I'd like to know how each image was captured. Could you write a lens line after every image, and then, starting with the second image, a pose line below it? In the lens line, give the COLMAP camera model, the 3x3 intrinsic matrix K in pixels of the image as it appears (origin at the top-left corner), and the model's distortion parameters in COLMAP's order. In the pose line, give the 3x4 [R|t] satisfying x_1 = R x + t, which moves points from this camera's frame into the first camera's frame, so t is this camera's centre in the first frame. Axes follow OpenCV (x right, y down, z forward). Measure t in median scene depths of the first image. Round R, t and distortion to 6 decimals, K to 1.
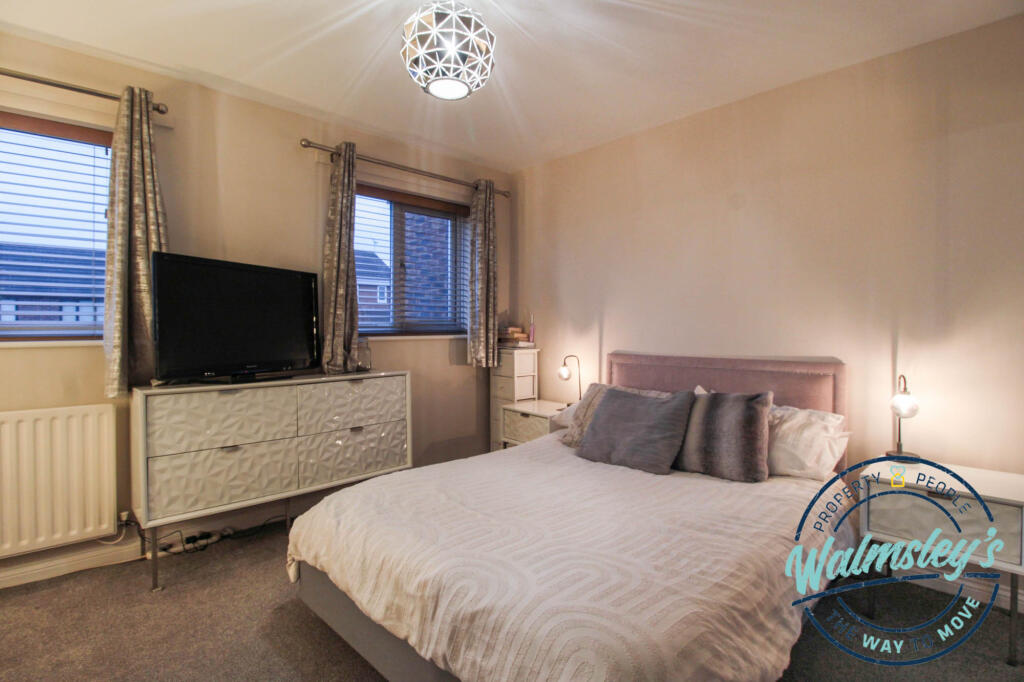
lens RADIAL K [[489.1, 0, 517.4], [0, 489.1, 333.4], [0, 0, 1]] dist [0.002042, -0.010991]
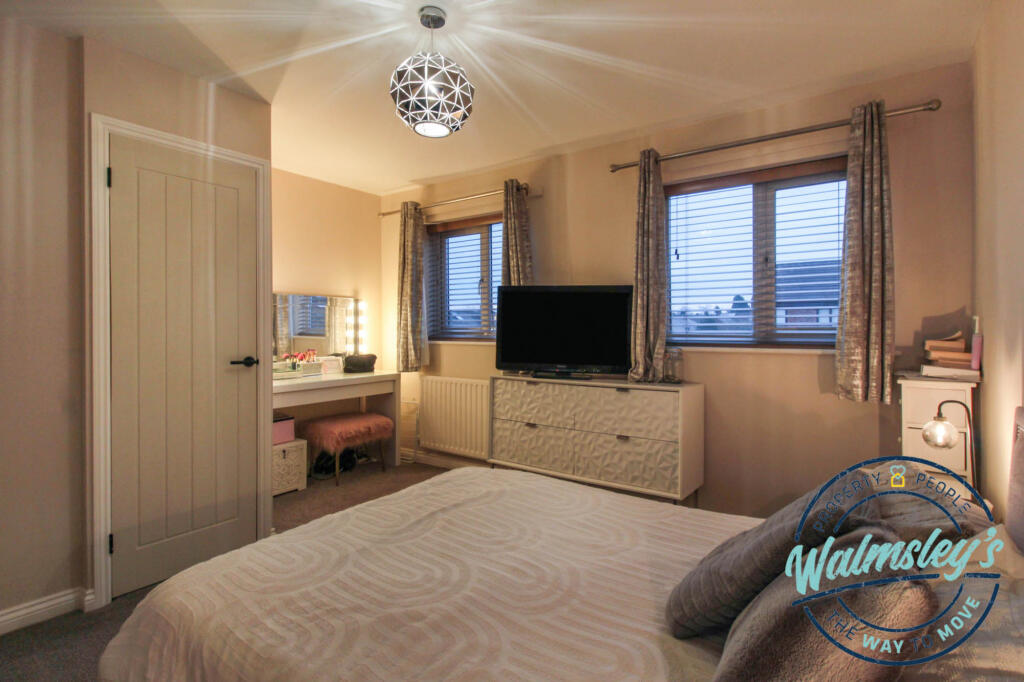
lens RADIAL K [[489.1, 0, 517.4], [0, 489.1, 333.4], [0, 0, 1]] dist [0.002042, -0.010991]
pose [[0.196715, 0.006912, -0.980436, 0.626098], [-0.018199, 0.999829, 0.003397, -0.018460], [0.980292, 0.017175, 0.196807, 0.598761]]
